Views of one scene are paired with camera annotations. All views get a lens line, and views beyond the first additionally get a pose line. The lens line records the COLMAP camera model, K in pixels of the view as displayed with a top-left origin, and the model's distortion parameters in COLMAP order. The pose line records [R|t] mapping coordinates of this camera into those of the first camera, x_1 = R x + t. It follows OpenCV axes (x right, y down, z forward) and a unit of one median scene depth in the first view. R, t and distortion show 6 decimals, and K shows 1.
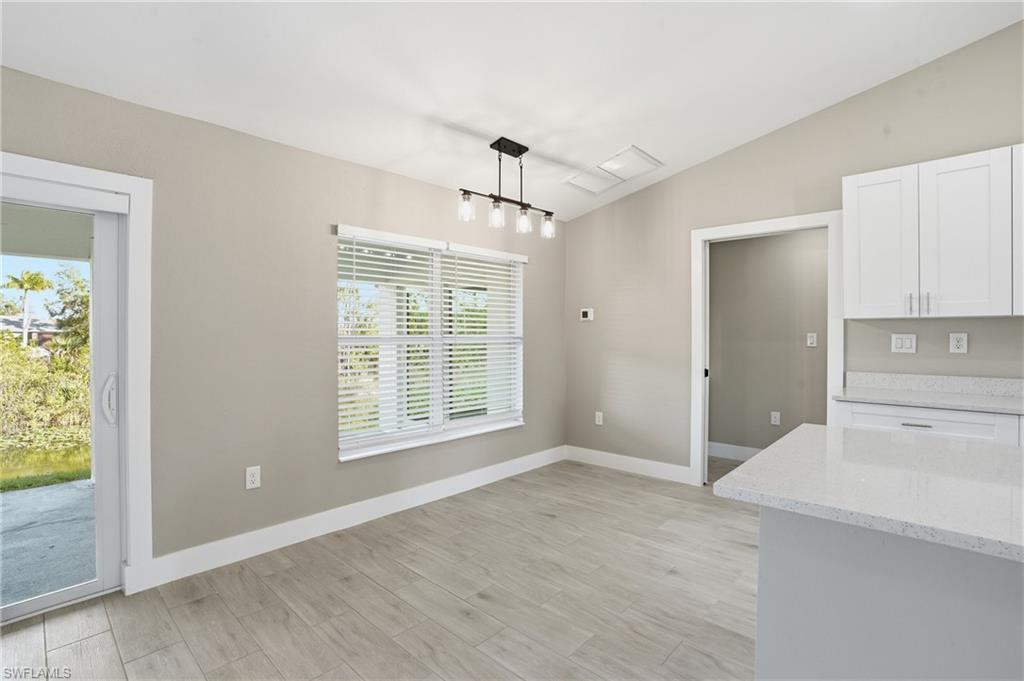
lens RADIAL K [[470.0, 0, 510.6], [0, 470.0, 337.1], [0, 0, 1]] dist [-0.002808, 0.000010]
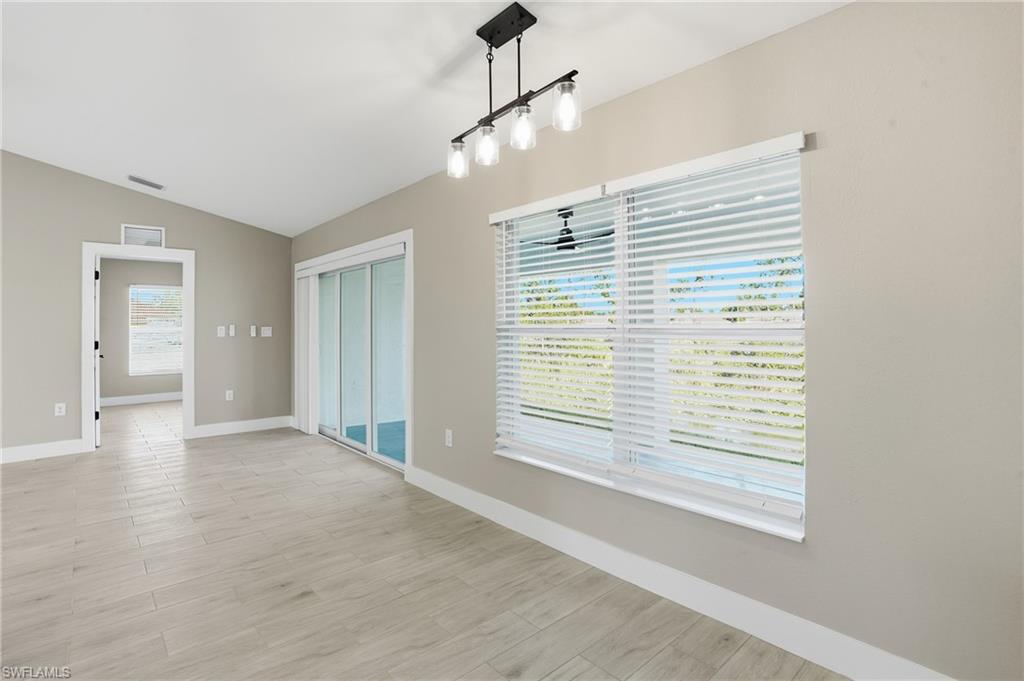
lens RADIAL K [[500.5, 0, 512.6], [0, 500.5, 327.1], [0, 0, 1]] dist [-0.026230, 0.000972]
pose [[-0.090345, 0.000345, -0.995910, 0.663779], [-0.003979, 0.999992, 0.000708, -0.003357], [0.995903, 0.004027, -0.090343, 1.093520]]
